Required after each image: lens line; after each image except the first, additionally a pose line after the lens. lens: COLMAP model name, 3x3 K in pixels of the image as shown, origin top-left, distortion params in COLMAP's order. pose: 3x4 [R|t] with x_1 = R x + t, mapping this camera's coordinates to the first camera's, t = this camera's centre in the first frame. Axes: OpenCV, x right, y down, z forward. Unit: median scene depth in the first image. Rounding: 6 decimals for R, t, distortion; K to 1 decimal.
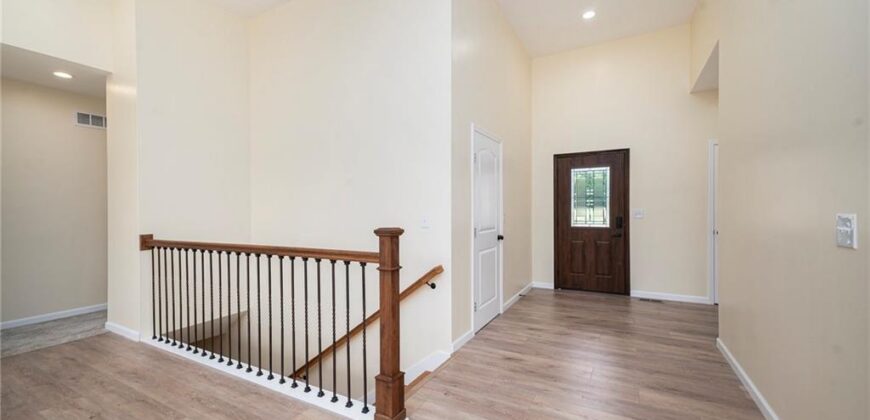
lens RADIAL K [[346.5, 0, 435.0], [0, 346.5, 210.0], [0, 0, 1]] dist [0.014209, -0.000057]
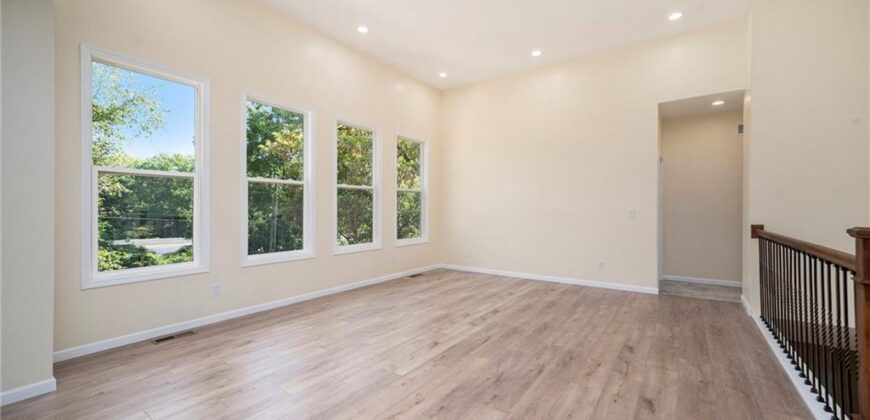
lens RADIAL K [[346.5, 0, 435.0], [0, 346.5, 210.0], [0, 0, 1]] dist [0.014209, -0.000057]
pose [[-0.123982, 0.018511, -0.992112, 0.439936], [-0.000095, 0.999826, 0.018667, -0.000268], [0.992284, 0.002408, -0.123959, 0.099284]]
